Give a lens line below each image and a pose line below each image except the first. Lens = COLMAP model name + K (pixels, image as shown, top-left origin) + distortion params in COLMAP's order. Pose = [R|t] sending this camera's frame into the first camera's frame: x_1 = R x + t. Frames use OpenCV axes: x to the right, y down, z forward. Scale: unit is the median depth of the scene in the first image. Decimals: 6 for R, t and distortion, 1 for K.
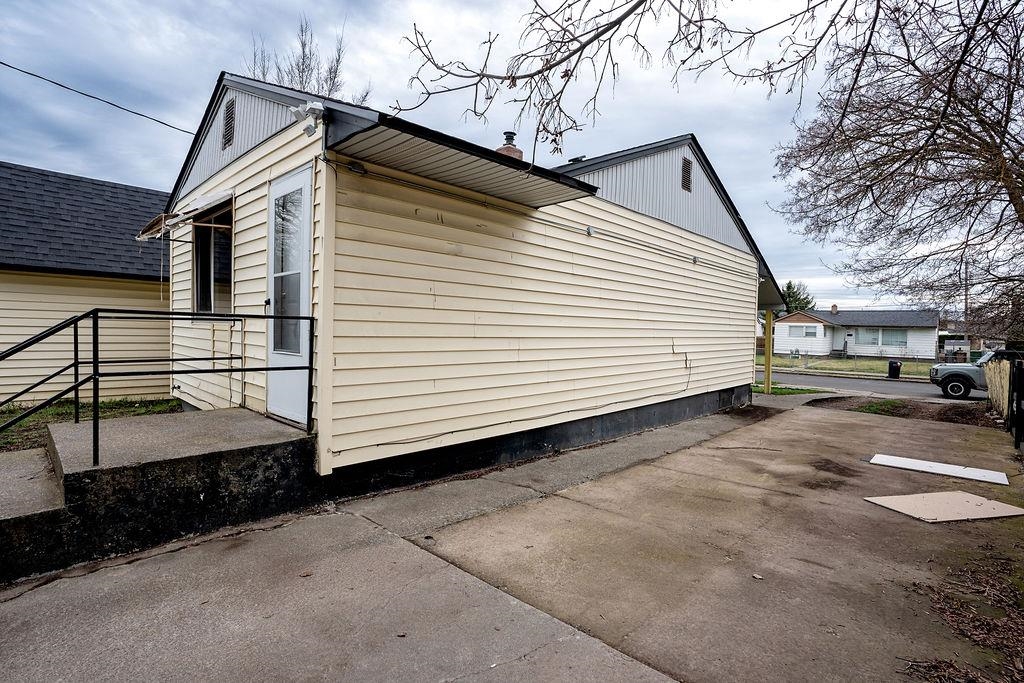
lens RADIAL K [[492.0, 0, 516.0], [0, 492.0, 337.7], [0, 0, 1]] dist [-0.073487, 0.029599]
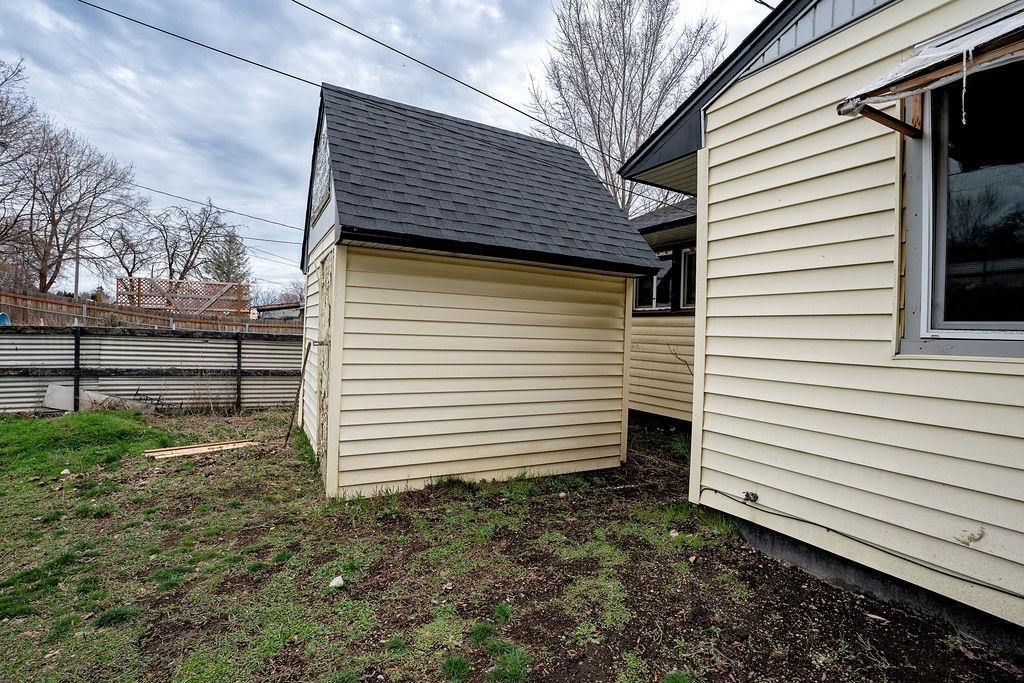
lens RADIAL K [[485.3, 0, 516.8], [0, 485.3, 337.8], [0, 0, 1]] dist [-0.049806, 0.019610]
pose [[0.951727, 0.004521, -0.306912, -1.647837], [-0.010322, 0.999797, -0.017279, -0.065546], [0.306772, 0.019613, 0.951581, 1.100187]]
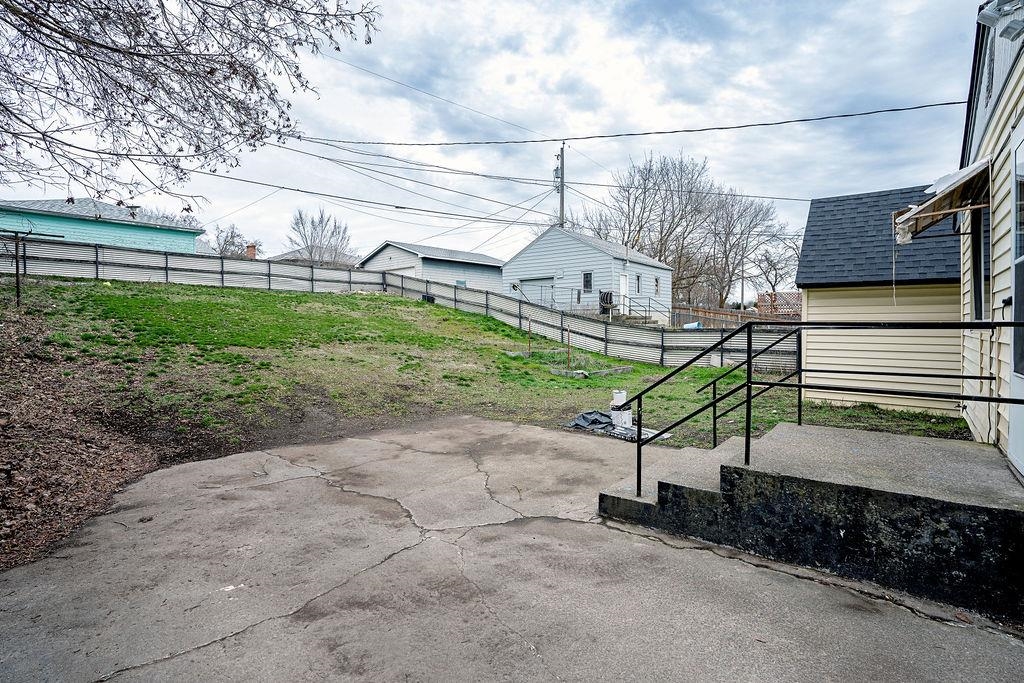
lens RADIAL K [[485.3, 0, 516.8], [0, 485.3, 337.8], [0, 0, 1]] dist [-0.049806, 0.019610]
pose [[0.060570, -0.000249, -0.998164, 0.163044], [-0.013474, 0.999909, -0.001067, -0.014979], [0.998073, 0.013514, 0.060561, 0.327350]]
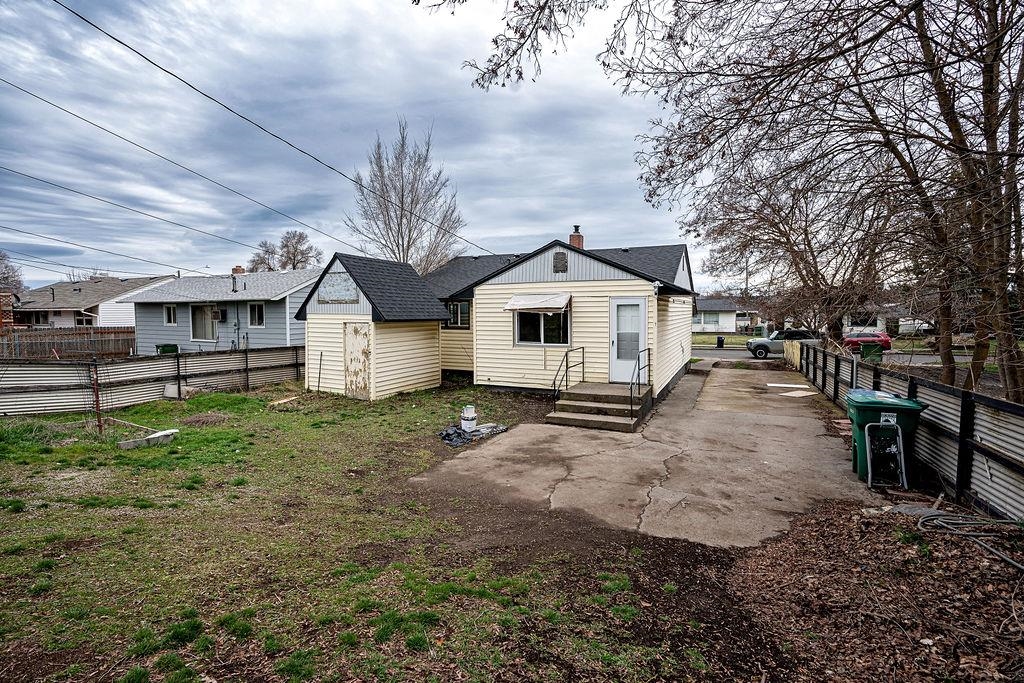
lens RADIAL K [[492.0, 0, 516.0], [0, 492.0, 337.7], [0, 0, 1]] dist [-0.073487, 0.029599]
pose [[0.942350, -0.047597, 0.331227, -2.675106], [0.034682, 0.998394, 0.044799, -0.319417], [-0.332827, -0.030729, 0.942487, -1.969498]]
